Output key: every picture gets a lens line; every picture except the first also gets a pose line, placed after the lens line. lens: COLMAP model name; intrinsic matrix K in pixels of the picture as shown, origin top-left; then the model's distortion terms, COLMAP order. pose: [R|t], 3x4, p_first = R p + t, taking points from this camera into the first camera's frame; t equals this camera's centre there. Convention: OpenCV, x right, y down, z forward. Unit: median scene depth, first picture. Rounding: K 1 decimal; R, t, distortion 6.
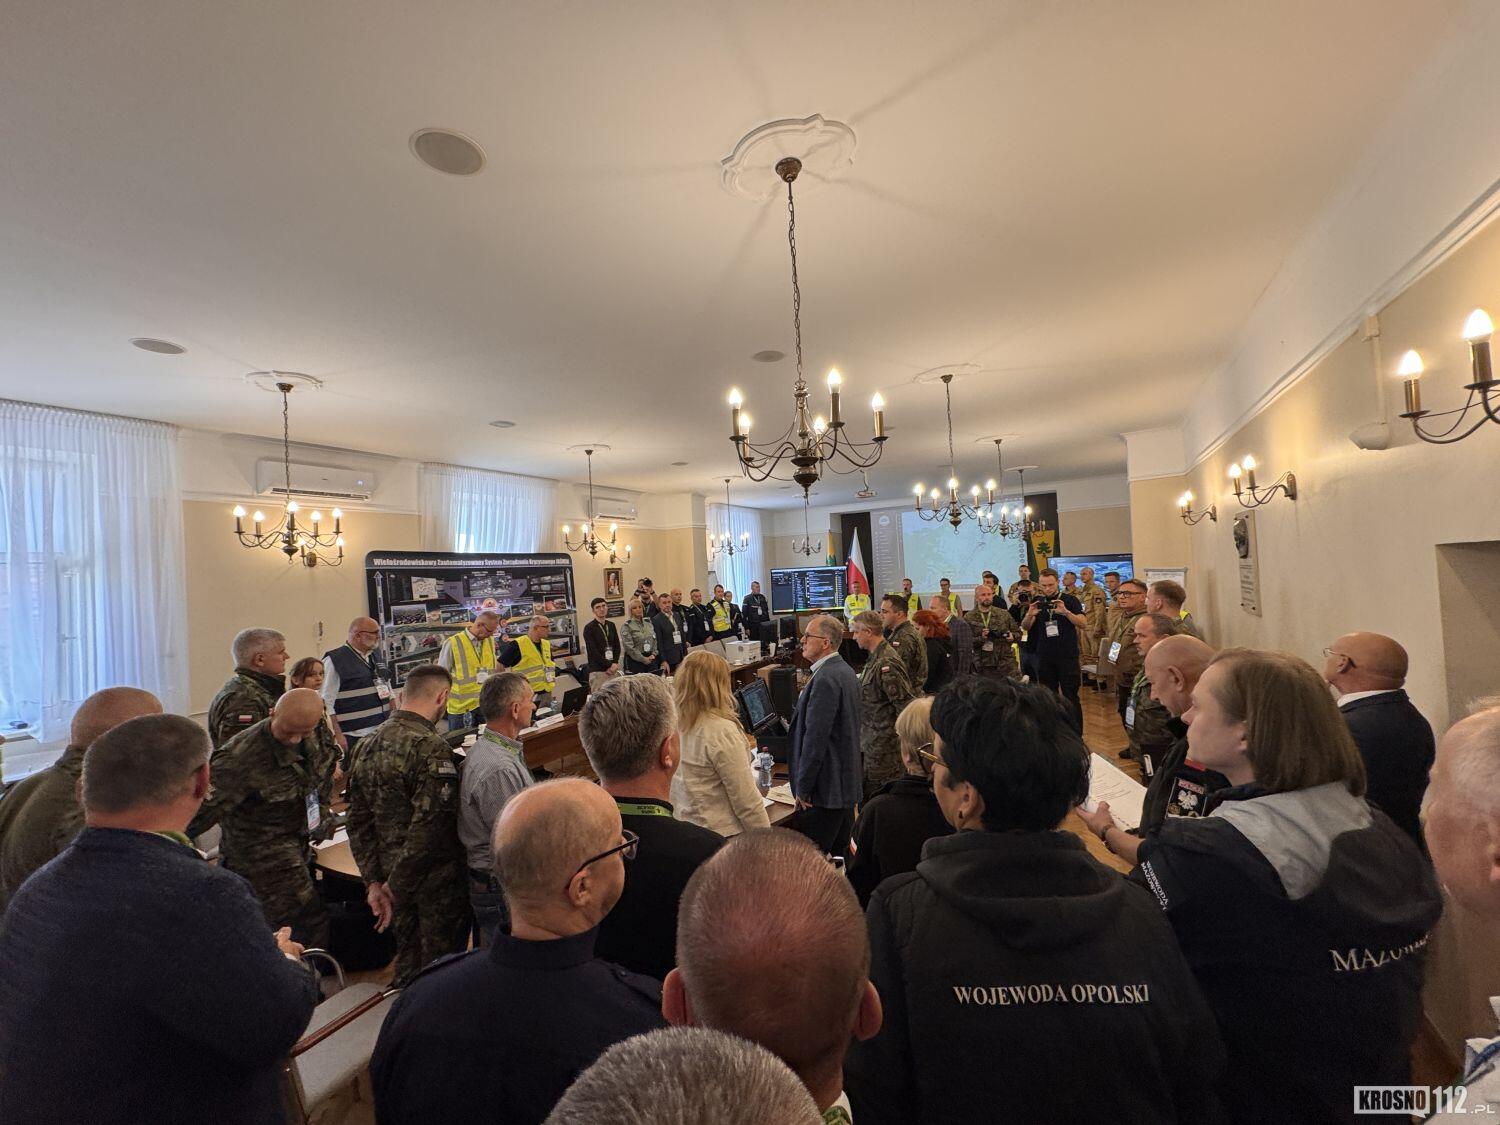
lens RADIAL K [[598.9, 0, 750.0], [0, 598.9, 562.5], [0, 0, 1]] dist [-0.002228, 0.000039]
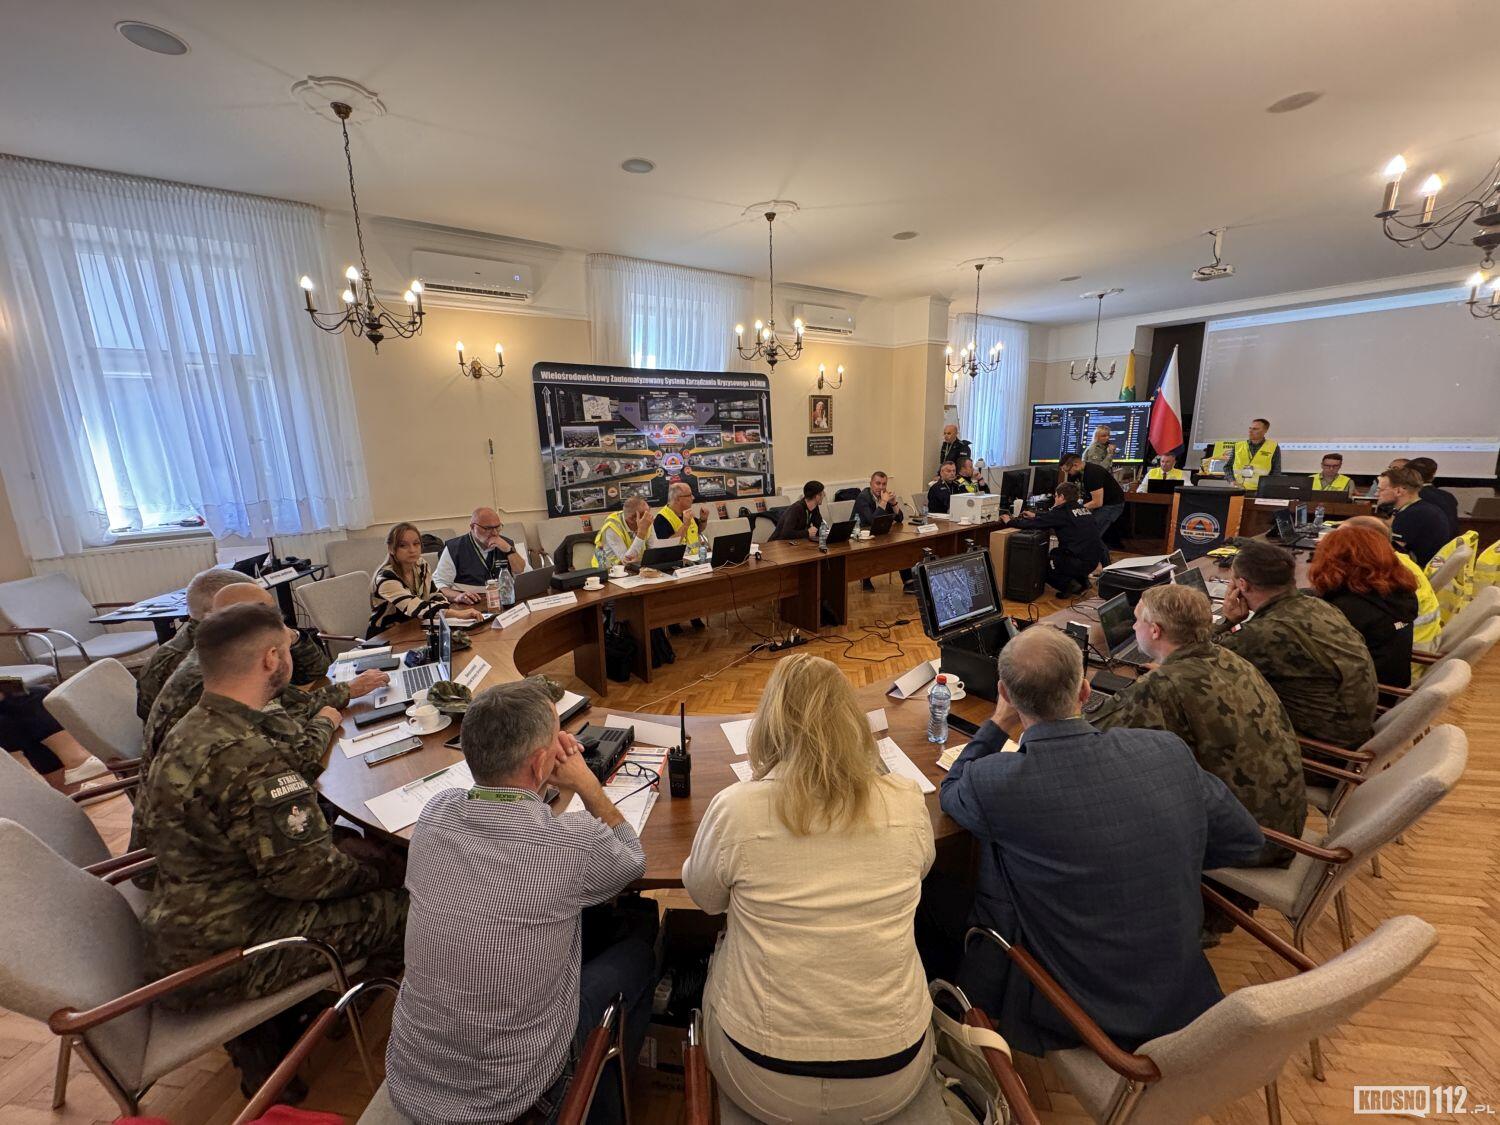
lens RADIAL K [[598.9, 0, 750.0], [0, 598.9, 562.5], [0, 0, 1]] dist [-0.002228, 0.000039]
pose [[0.916675, 0.112714, -0.383409, 0.028817], [-0.015440, 0.968674, 0.247855, 0.036247], [0.399335, -0.221283, 0.889700, 0.216676]]
